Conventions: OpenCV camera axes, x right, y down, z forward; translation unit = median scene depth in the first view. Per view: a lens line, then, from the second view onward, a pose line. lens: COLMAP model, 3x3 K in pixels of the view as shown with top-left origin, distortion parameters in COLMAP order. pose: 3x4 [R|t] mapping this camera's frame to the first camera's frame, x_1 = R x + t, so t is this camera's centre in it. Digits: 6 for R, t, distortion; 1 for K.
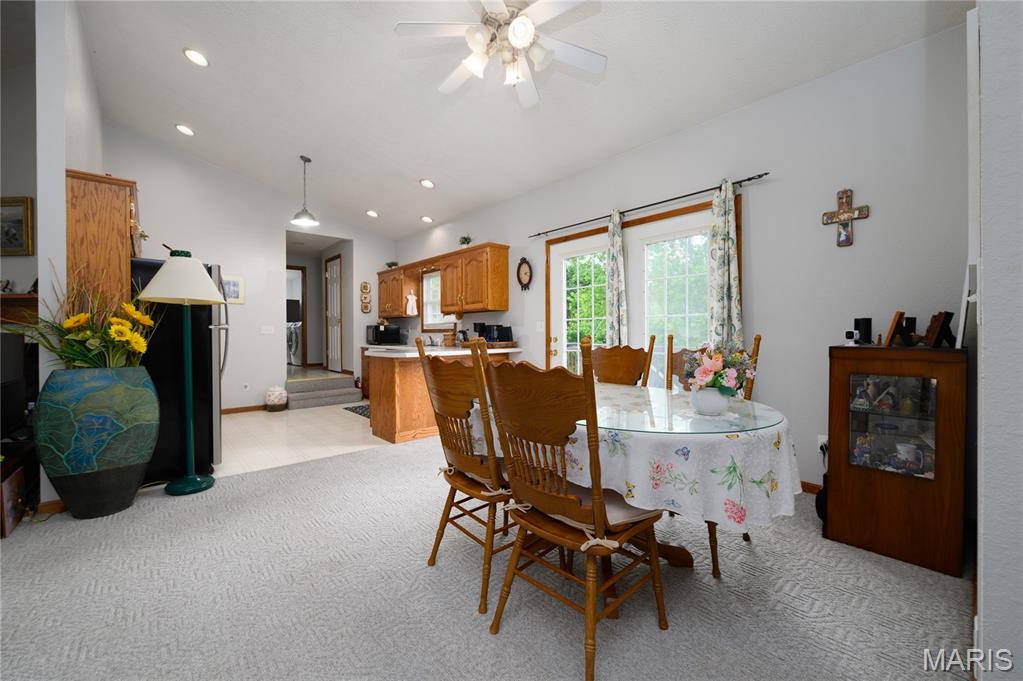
lens RADIAL K [[416.8, 0, 509.6], [0, 416.8, 336.9], [0, 0, 1]] dist [-0.002895, -0.000249]
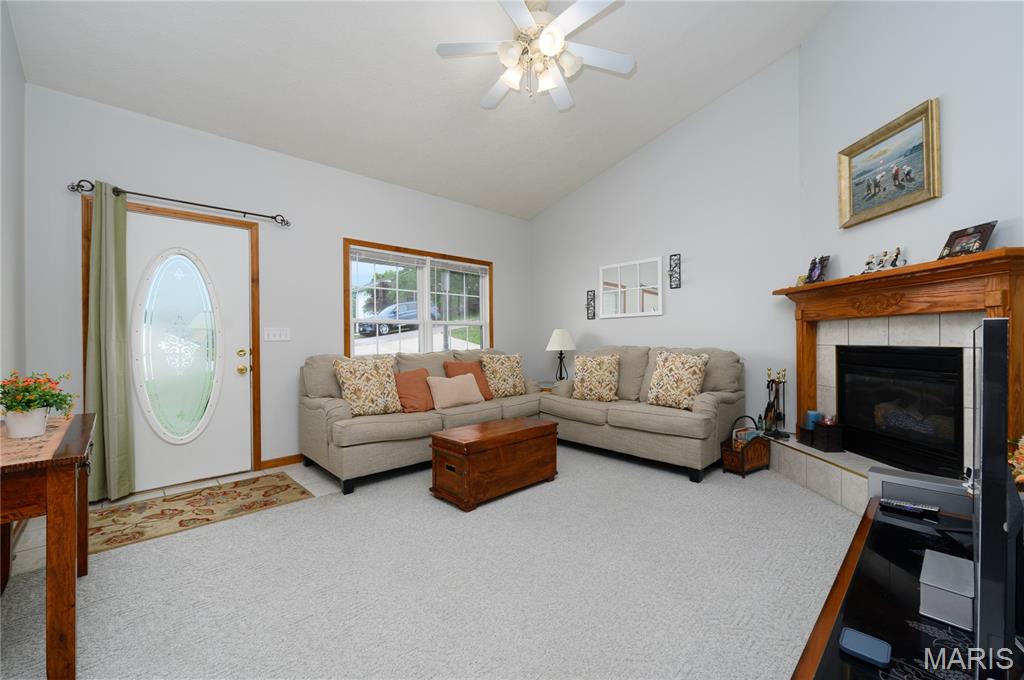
lens RADIAL K [[401.5, 0, 512.0], [0, 401.5, 340.0], [0, 0, 1]] dist [-0.003814, -0.000334]
pose [[0.054131, 0.004844, -0.998522, -0.479073], [-0.002389, 0.999986, 0.004721, 0.005019], [0.998531, 0.002130, 0.054142, 0.282824]]
